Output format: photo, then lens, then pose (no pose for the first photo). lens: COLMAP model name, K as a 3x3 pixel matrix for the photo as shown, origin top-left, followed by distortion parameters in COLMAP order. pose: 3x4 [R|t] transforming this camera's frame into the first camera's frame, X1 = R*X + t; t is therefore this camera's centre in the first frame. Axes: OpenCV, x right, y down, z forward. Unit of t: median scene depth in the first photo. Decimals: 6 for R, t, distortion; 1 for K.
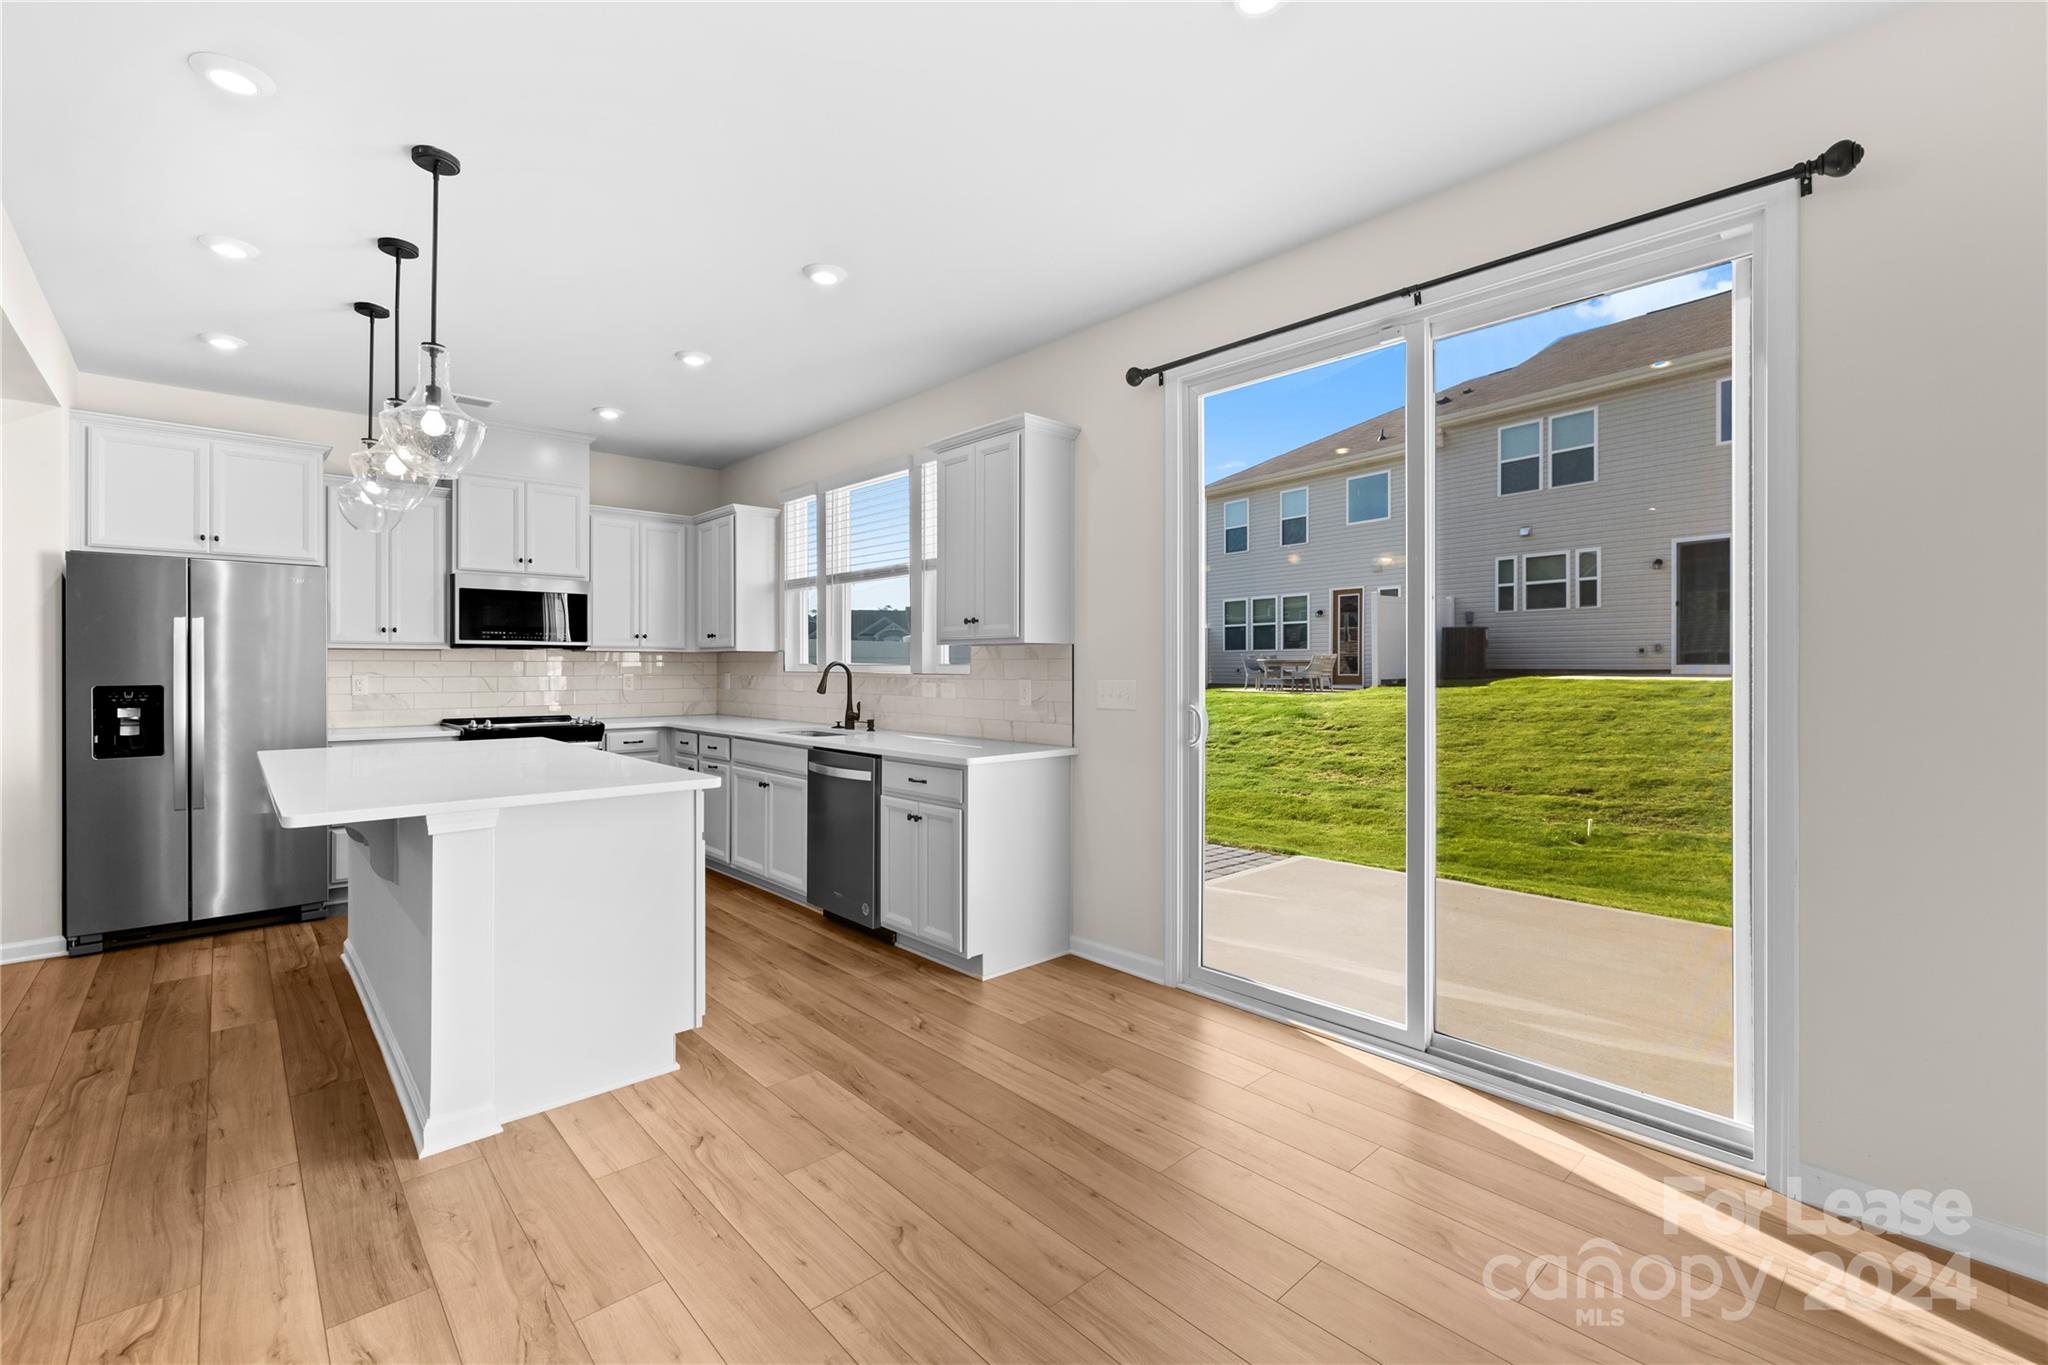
lens RADIAL K [[893.0, 0, 1019.2], [0, 893.0, 679.8], [0, 0, 1]] dist [-0.010728, -0.000206]
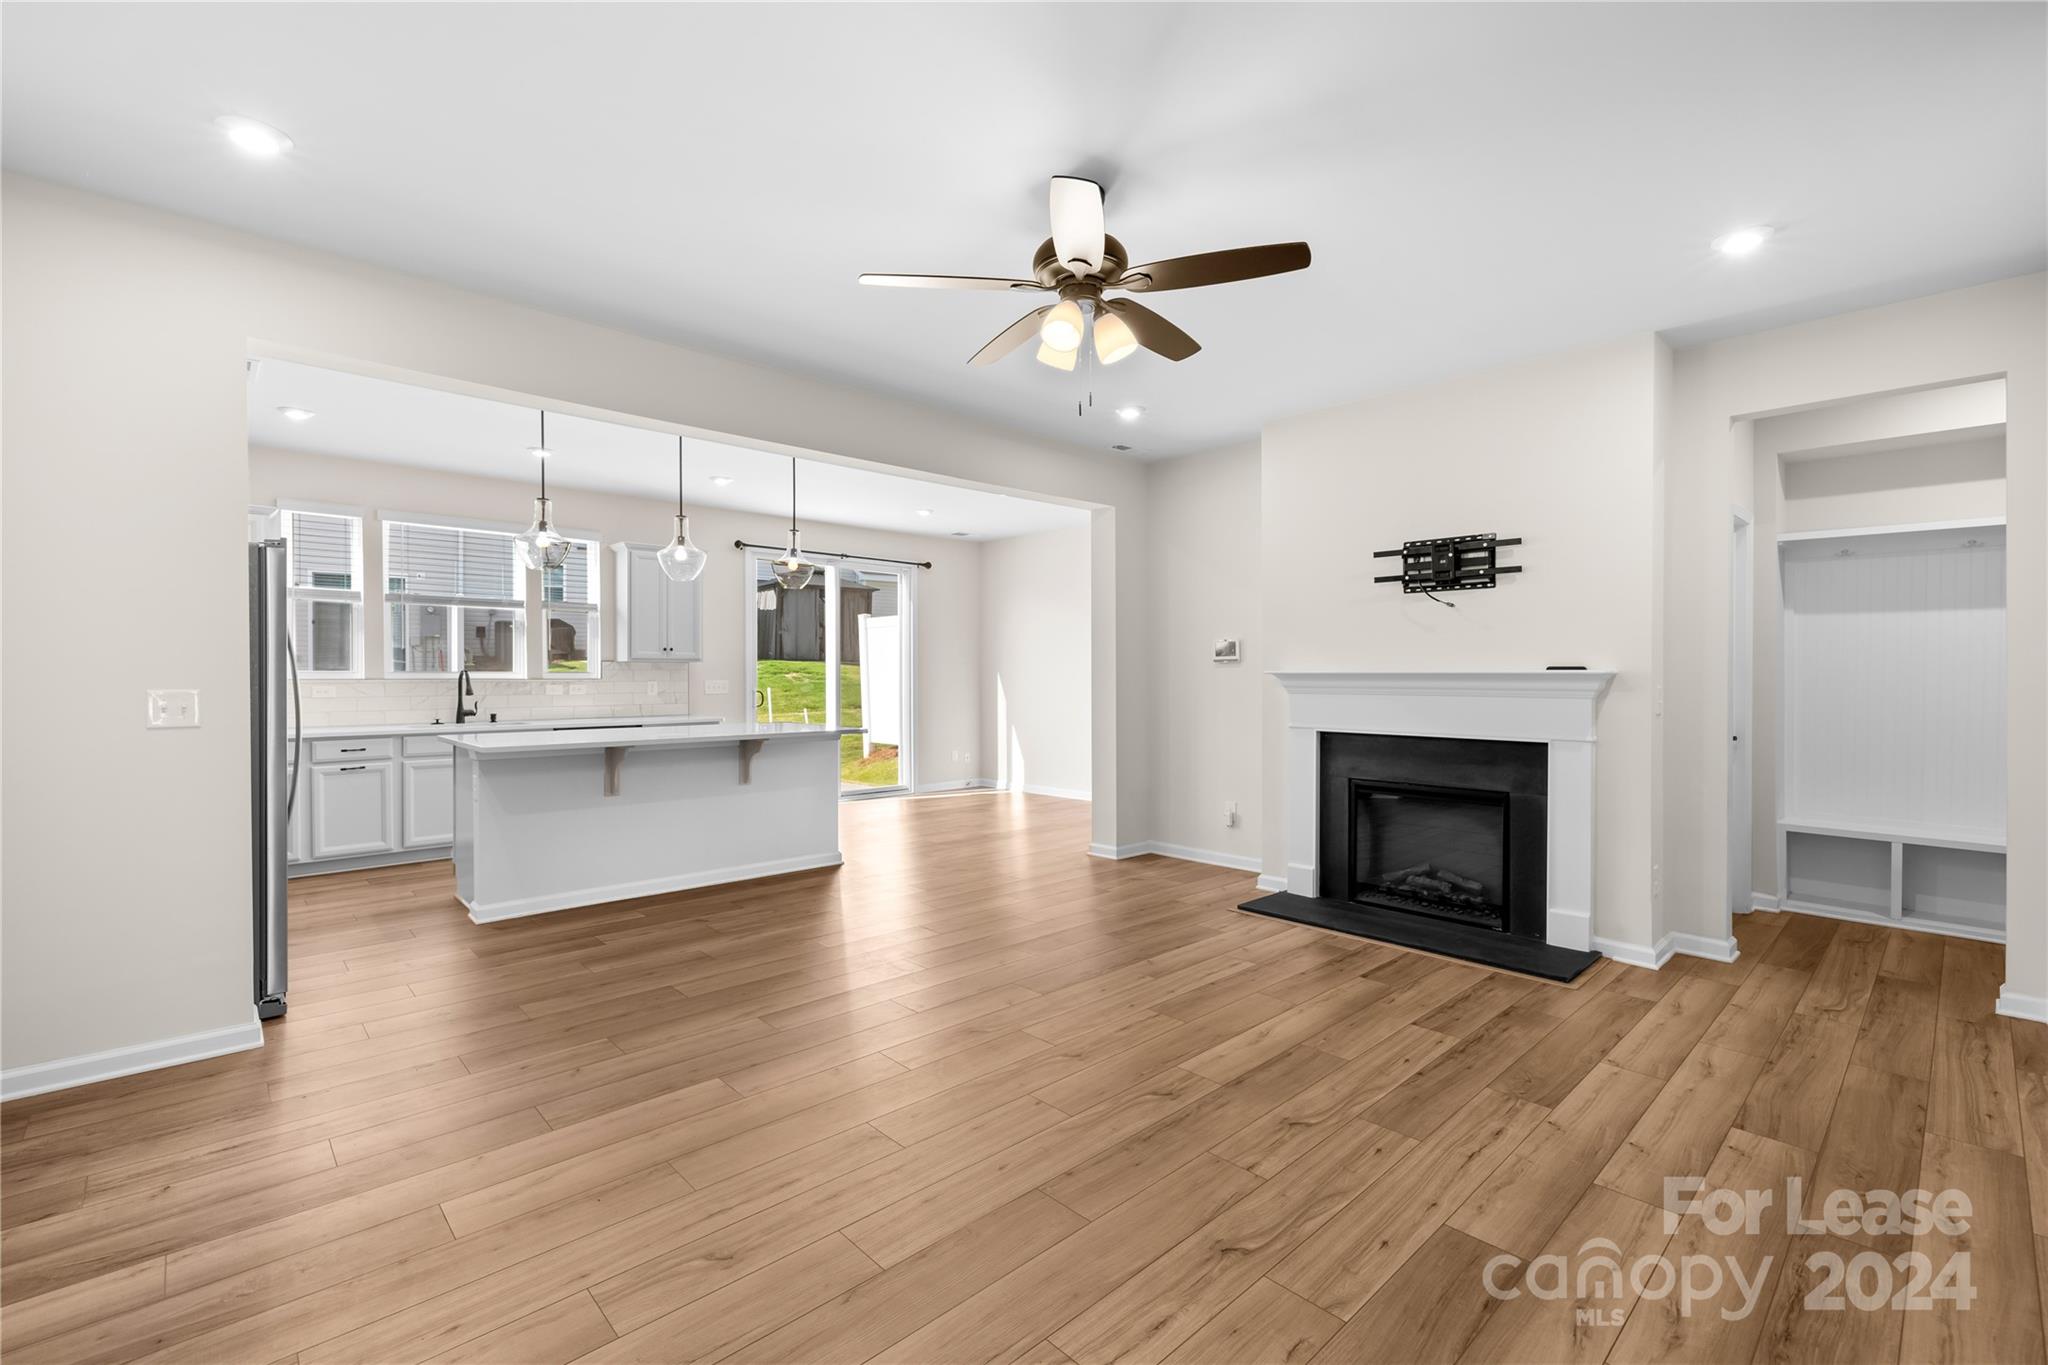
lens RADIAL K [[893.0, 0, 1019.2], [0, 893.0, 679.8], [0, 0, 1]] dist [-0.010728, -0.000206]
pose [[-0.014355, -0.007153, 0.999871, -1.659967], [0.018690, 0.999798, 0.007420, -0.002171], [-0.999722, 0.018794, -0.014218, 0.259967]]
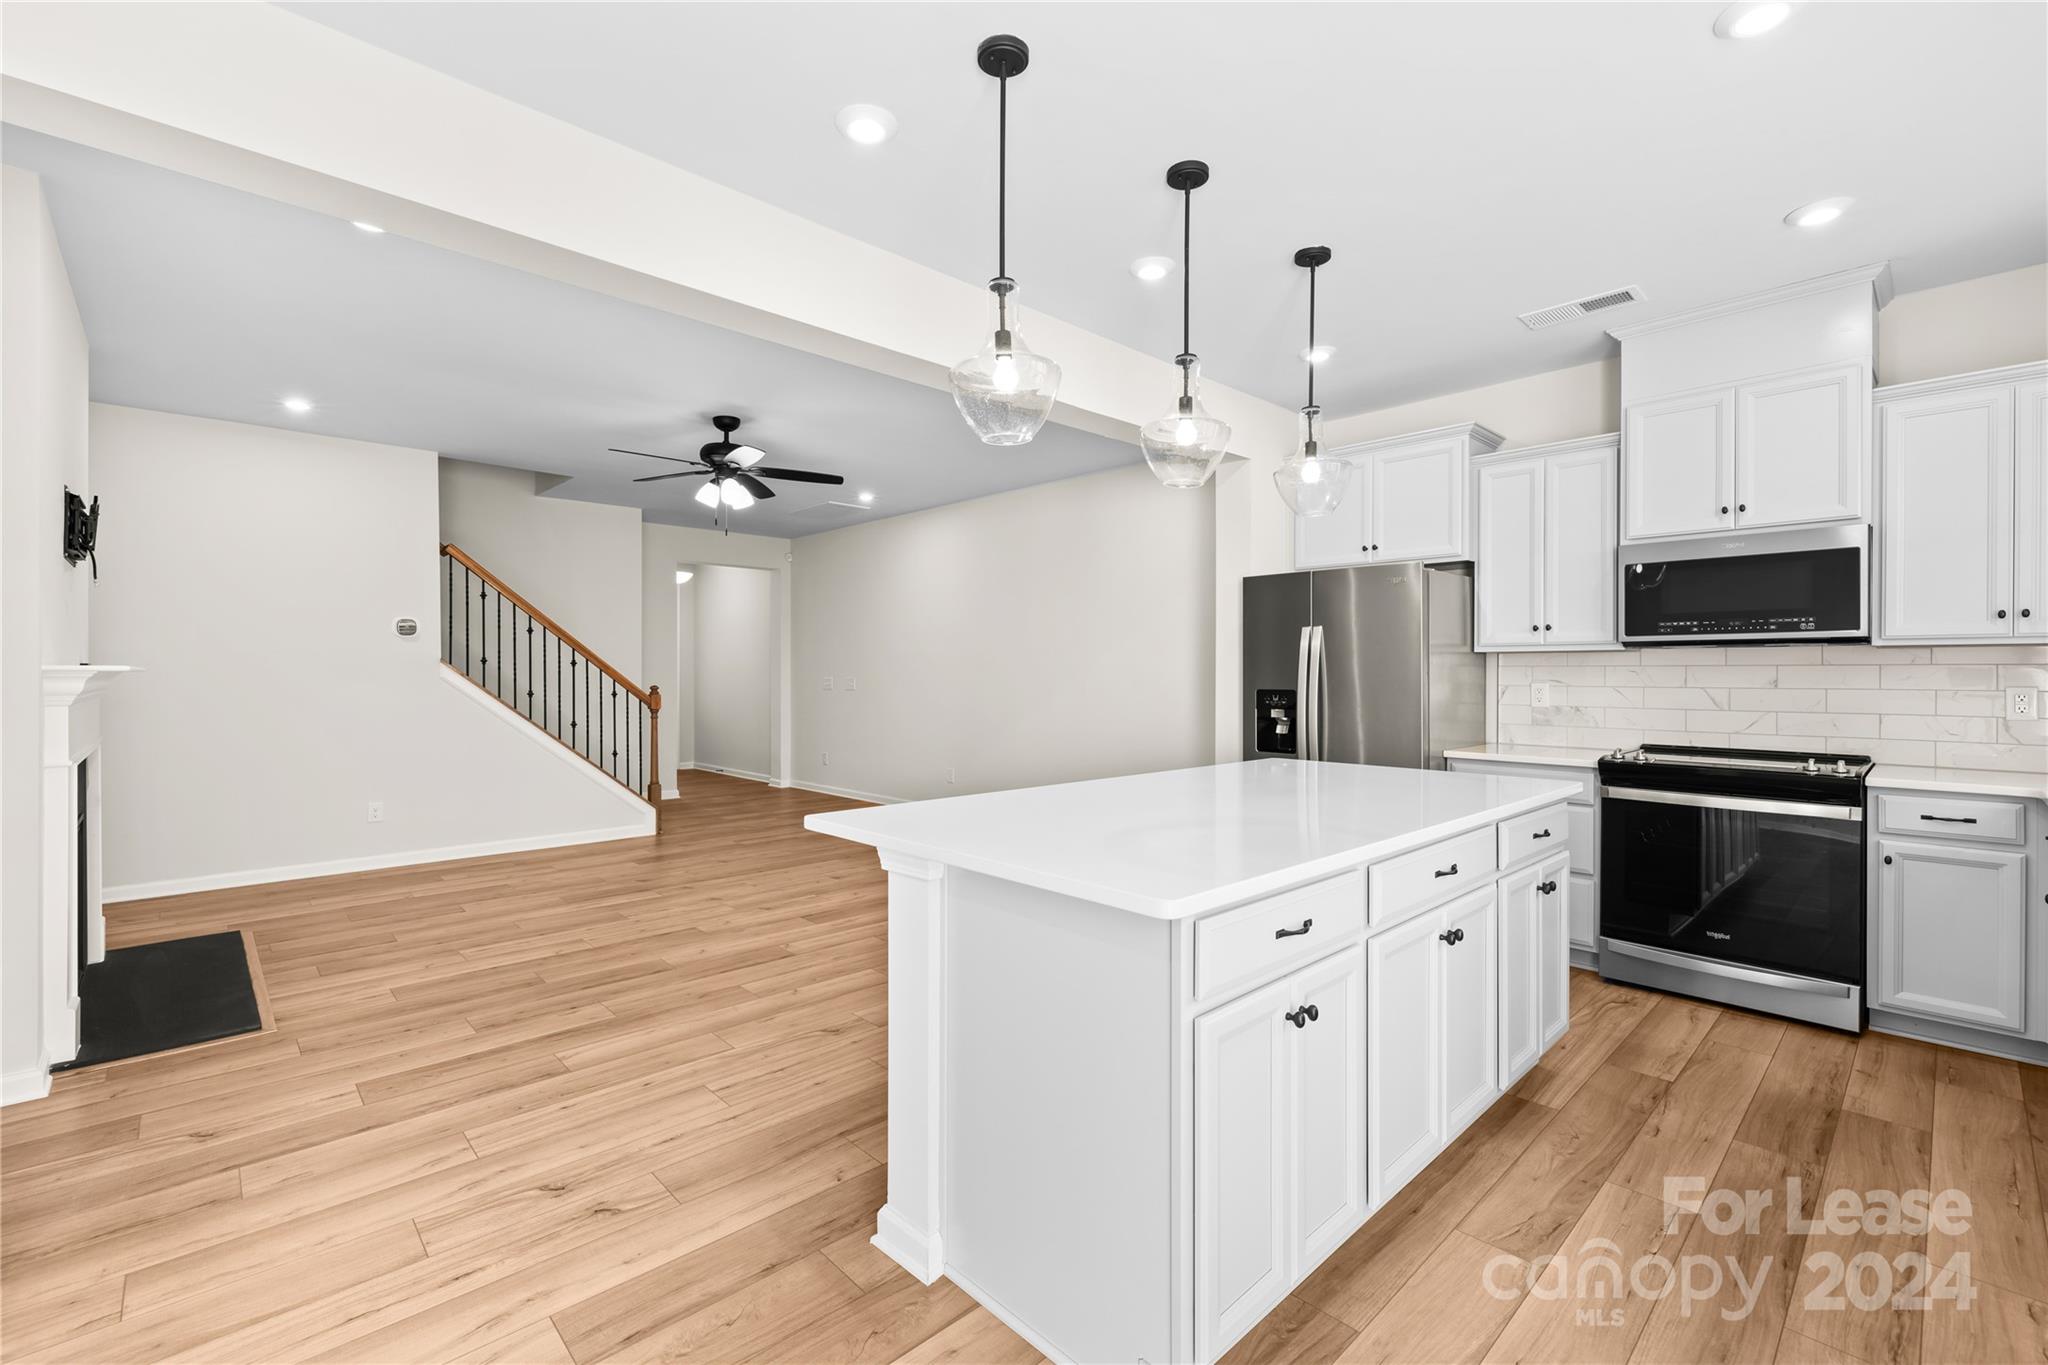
lens RADIAL K [[868.5, 0, 1024.0], [0, 868.5, 682.5], [0, 0, 1]] dist [0.013728, -0.000125]
pose [[0.023031, 0.009701, -0.999688, 0.087604], [-0.016922, 0.999813, 0.009313, -0.006397], [0.999592, 0.016702, 0.023191, 0.570359]]
